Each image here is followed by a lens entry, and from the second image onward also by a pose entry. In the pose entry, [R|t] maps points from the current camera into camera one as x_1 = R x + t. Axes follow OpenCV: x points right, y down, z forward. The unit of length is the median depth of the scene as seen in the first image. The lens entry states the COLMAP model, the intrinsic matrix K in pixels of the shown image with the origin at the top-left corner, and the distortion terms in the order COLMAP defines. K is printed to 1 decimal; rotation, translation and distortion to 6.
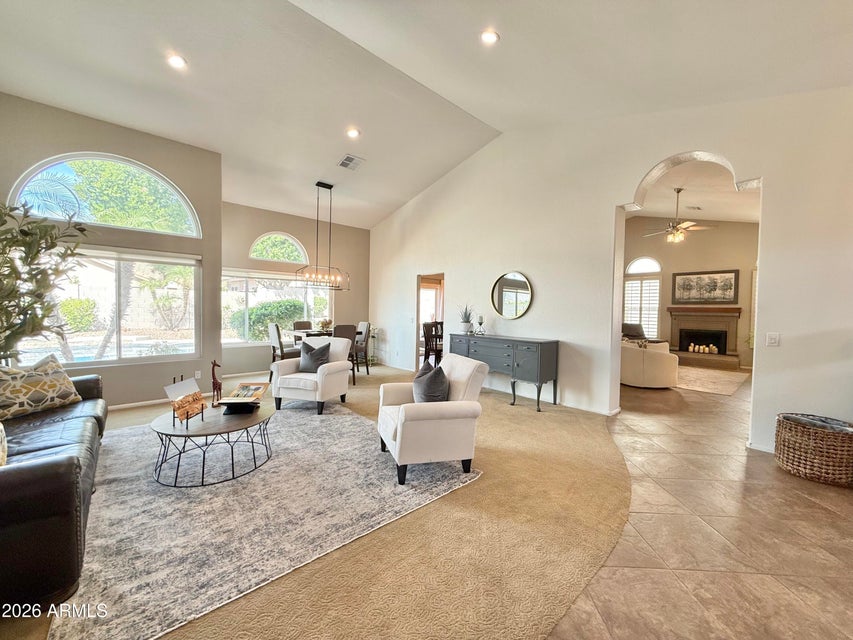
lens RADIAL K [[341.6, 0, 423.9], [0, 341.6, 319.6], [0, 0, 1]] dist [0.001757, 0.000296]
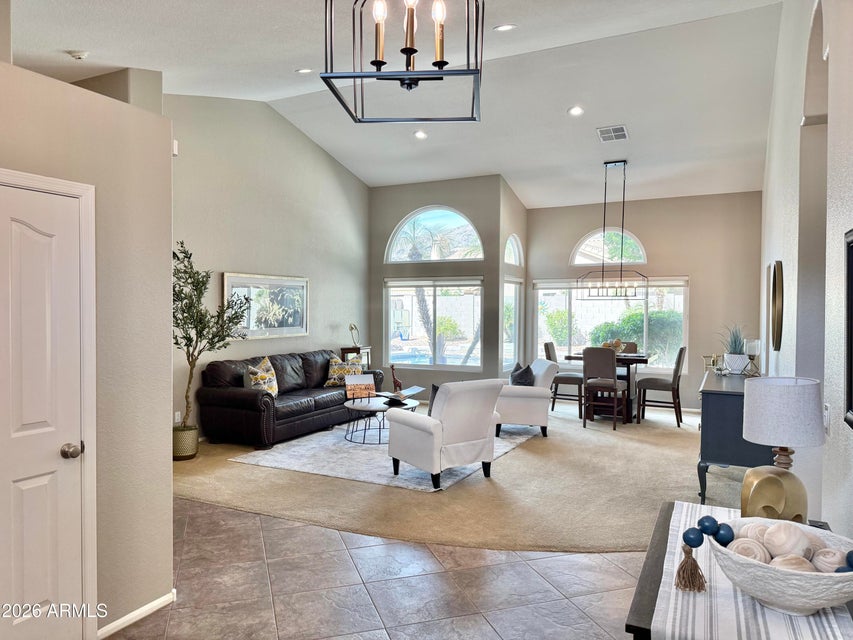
lens RADIAL K [[585.6, 0, 415.7], [0, 585.6, 321.5], [0, 0, 1]] dist [0.034326, -0.004403]
pose [[0.338332, -0.003412, -0.941021, 1.039218], [-0.024811, 0.999613, -0.012544, -0.015628], [0.940700, 0.027592, 0.338117, 0.192602]]
